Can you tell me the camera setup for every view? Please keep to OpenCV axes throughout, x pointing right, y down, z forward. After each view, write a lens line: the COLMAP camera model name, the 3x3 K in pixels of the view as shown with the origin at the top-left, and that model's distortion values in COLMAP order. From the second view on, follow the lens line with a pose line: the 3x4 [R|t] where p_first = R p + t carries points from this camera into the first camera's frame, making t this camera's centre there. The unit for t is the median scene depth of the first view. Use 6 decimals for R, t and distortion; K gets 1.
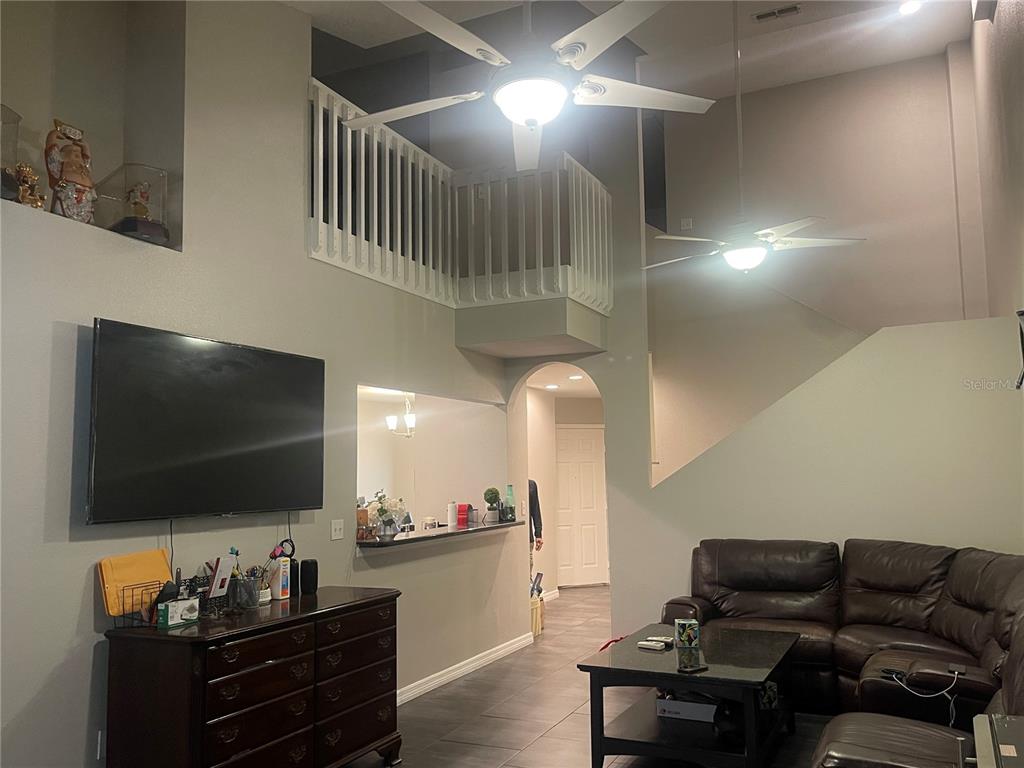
lens RADIAL K [[832.5, 0, 512.0], [0, 832.5, 384.0], [0, 0, 1]] dist [0.016217, -0.007429]
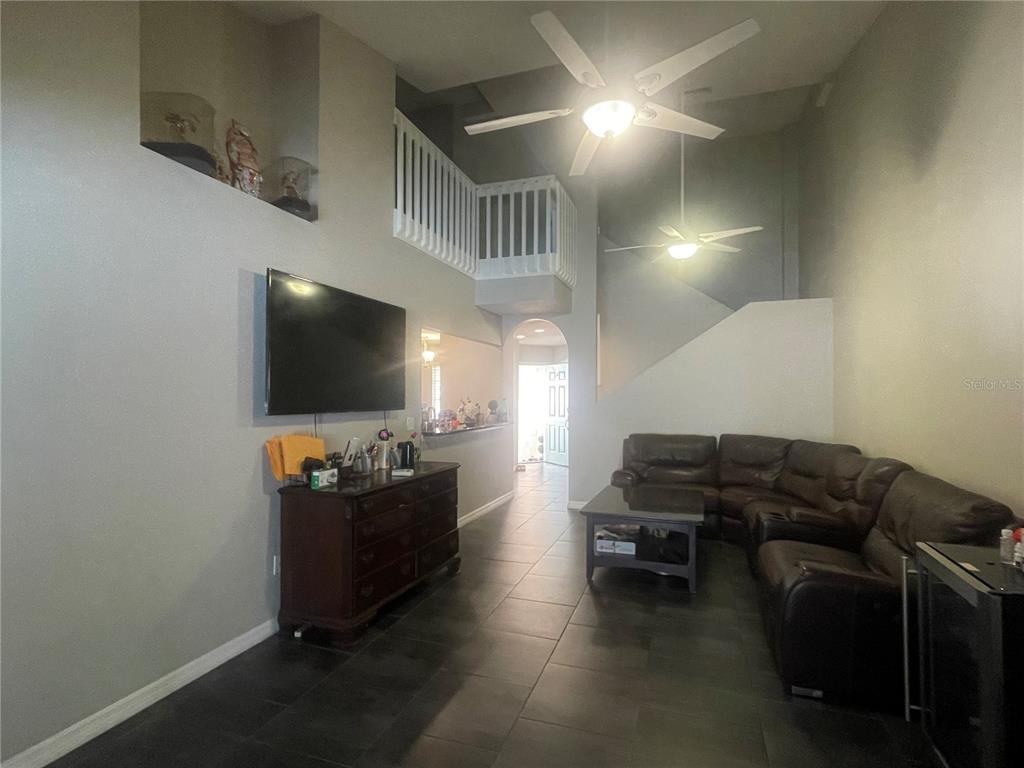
lens RADIAL K [[518.7, 0, 512.0], [0, 518.7, 384.0], [0, 0, 1]] dist [-0.013709, -0.000236]
pose [[0.995458, 0.020064, 0.093060, -0.129006], [-0.028102, 0.995909, 0.085886, 0.020537], [-0.090957, -0.088111, 0.991949, 0.073813]]
